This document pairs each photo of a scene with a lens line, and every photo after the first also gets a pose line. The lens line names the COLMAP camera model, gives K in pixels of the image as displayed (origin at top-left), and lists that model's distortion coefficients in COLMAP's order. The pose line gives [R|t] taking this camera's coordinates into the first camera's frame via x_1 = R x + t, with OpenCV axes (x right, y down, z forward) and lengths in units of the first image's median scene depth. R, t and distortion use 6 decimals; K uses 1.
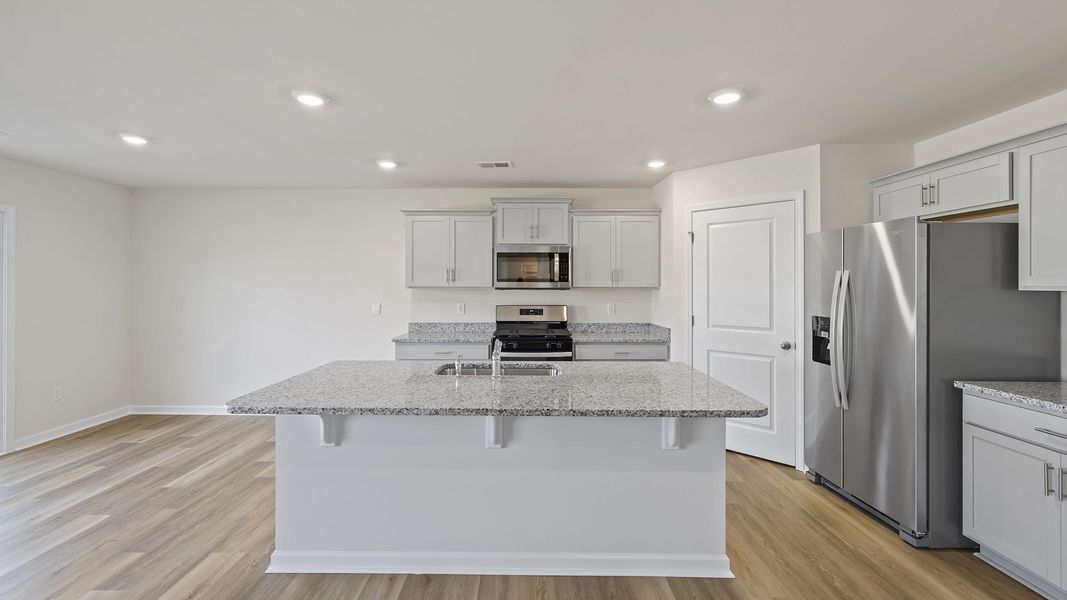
lens RADIAL K [[456.2, 0, 522.5], [0, 456.2, 283.9], [0, 0, 1]] dist [-0.000712, 0.000104]
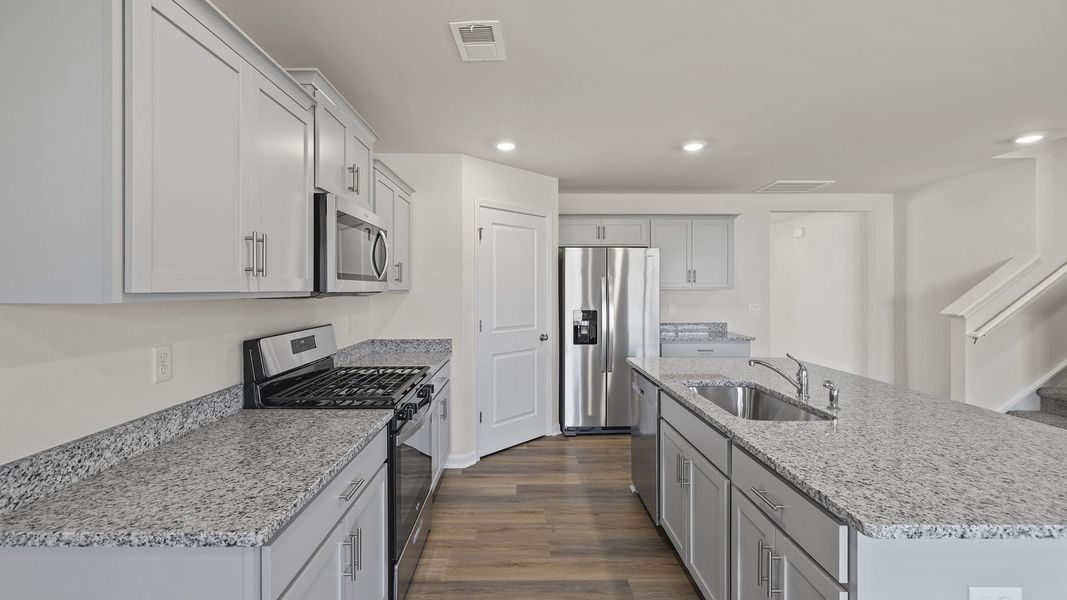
lens RADIAL K [[456.1, 0, 522.7], [0, 456.1, 289.9], [0, 0, 1]] dist [0.002797, 0.000029]
pose [[-0.016302, -0.006242, 0.999848, -0.482742], [-0.003603, 0.999974, 0.006184, 0.002232], [-0.999861, -0.003501, -0.016324, 0.831997]]
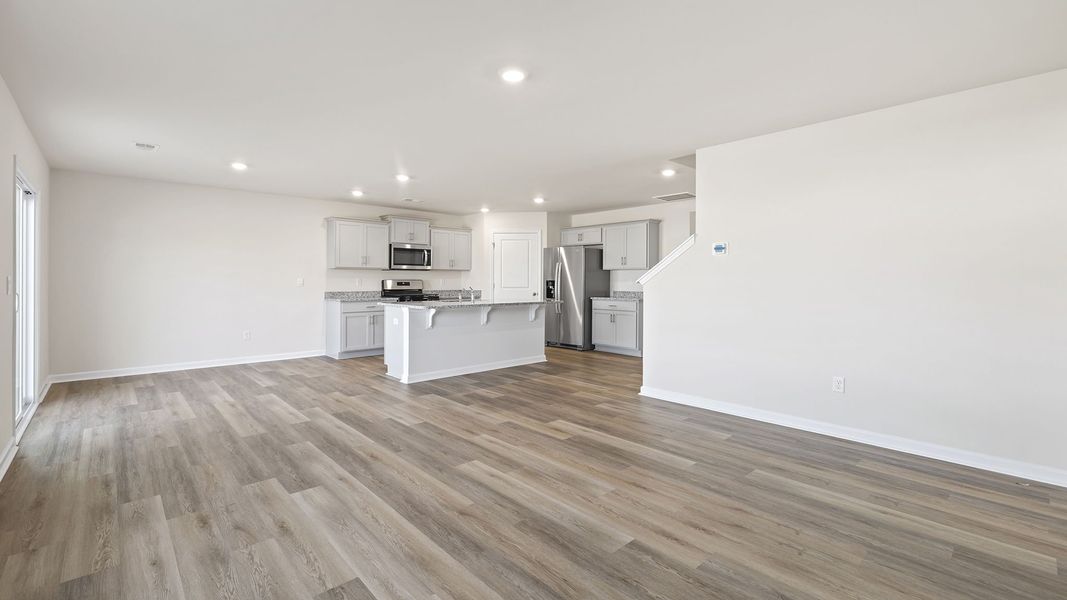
lens RADIAL K [[456.2, 0, 522.5], [0, 456.2, 283.9], [0, 0, 1]] dist [-0.000712, 0.000104]
pose [[0.734876, -0.006019, 0.678175, -0.844979], [-0.004994, 0.999885, 0.014286, 0.037702], [-0.678183, -0.013886, 0.734762, -0.556439]]
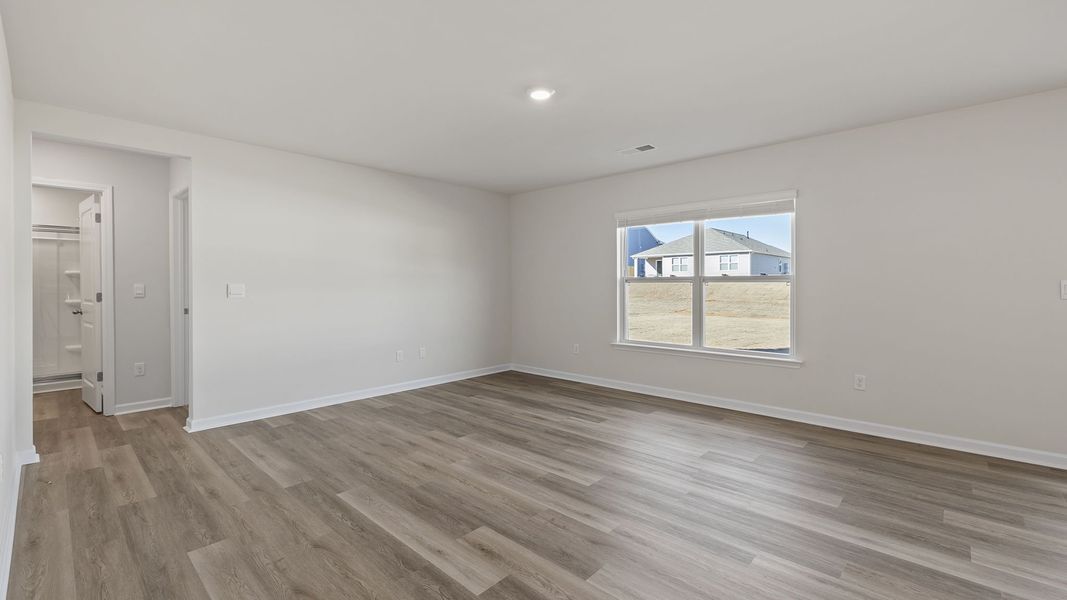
lens RADIAL K [[456.2, 0, 522.5], [0, 456.2, 283.9], [0, 0, 1]] dist [-0.000712, 0.000104]
pose [[-0.684033, -0.000830, -0.729451, 0.051986], [0.006962, 0.999946, -0.007666, 0.045730], [0.729418, -0.010323, -0.683991, 0.326784]]
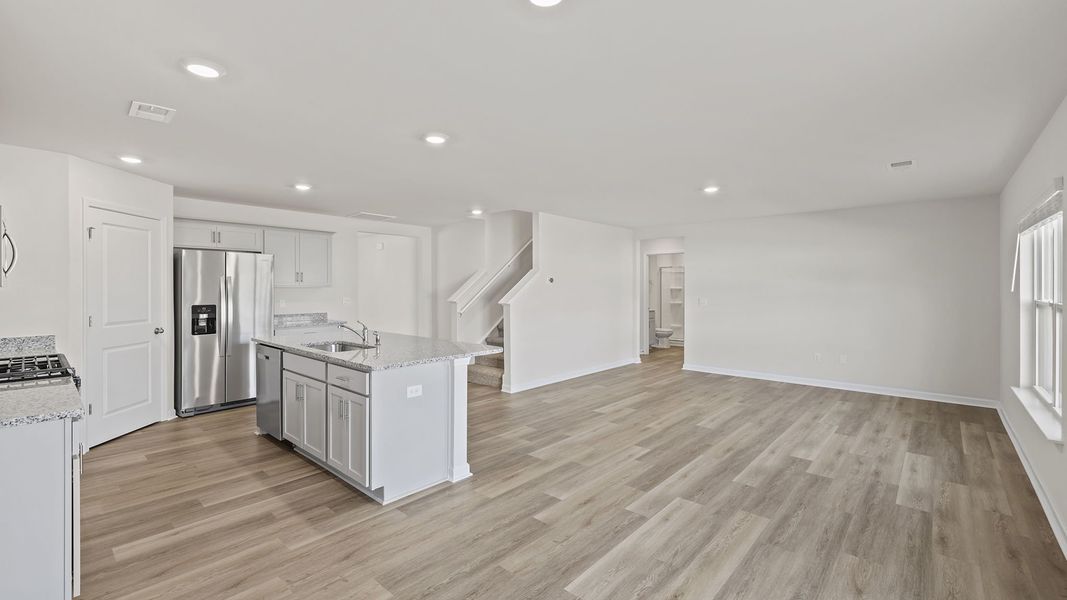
lens RADIAL K [[456.1, 0, 522.7], [0, 456.1, 289.9], [0, 0, 1]] dist [0.002797, 0.000029]
pose [[-0.744101, -0.006818, 0.668033, -0.831357], [-0.006662, 0.999974, 0.002786, 0.005662], [-0.668034, -0.002378, -0.744127, 0.988978]]
